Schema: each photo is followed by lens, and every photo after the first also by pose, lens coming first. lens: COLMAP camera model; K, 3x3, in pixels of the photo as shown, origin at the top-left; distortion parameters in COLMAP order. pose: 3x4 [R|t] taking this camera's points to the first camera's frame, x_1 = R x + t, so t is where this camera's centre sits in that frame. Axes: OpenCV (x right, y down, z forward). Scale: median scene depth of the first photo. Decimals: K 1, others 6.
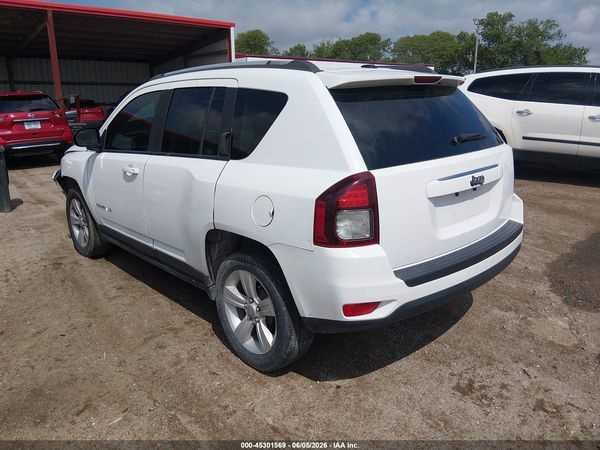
lens RADIAL K [[452.9, 0, 300.0], [0, 452.9, 225.0], [0, 0, 1]] dist [0.081343, -0.126645]
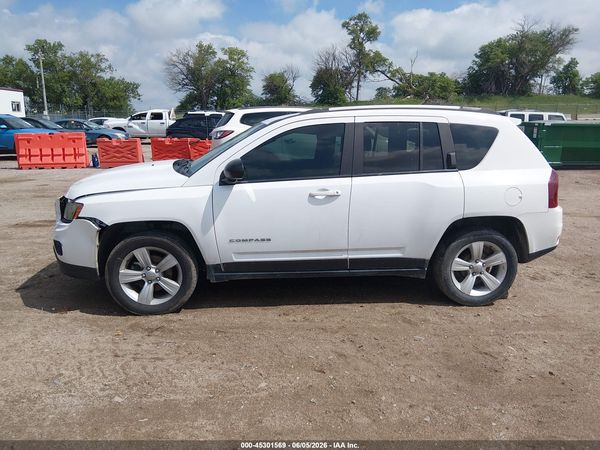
lens RADIAL K [[452.9, 0, 300.0], [0, 452.9, 225.0], [0, 0, 1]] dist [0.081343, -0.126645]
pose [[0.621328, -0.153633, 0.768342, -1.023411], [0.197869, 0.979572, 0.035860, -0.077770], [-0.758156, 0.129750, 0.639034, 0.288038]]
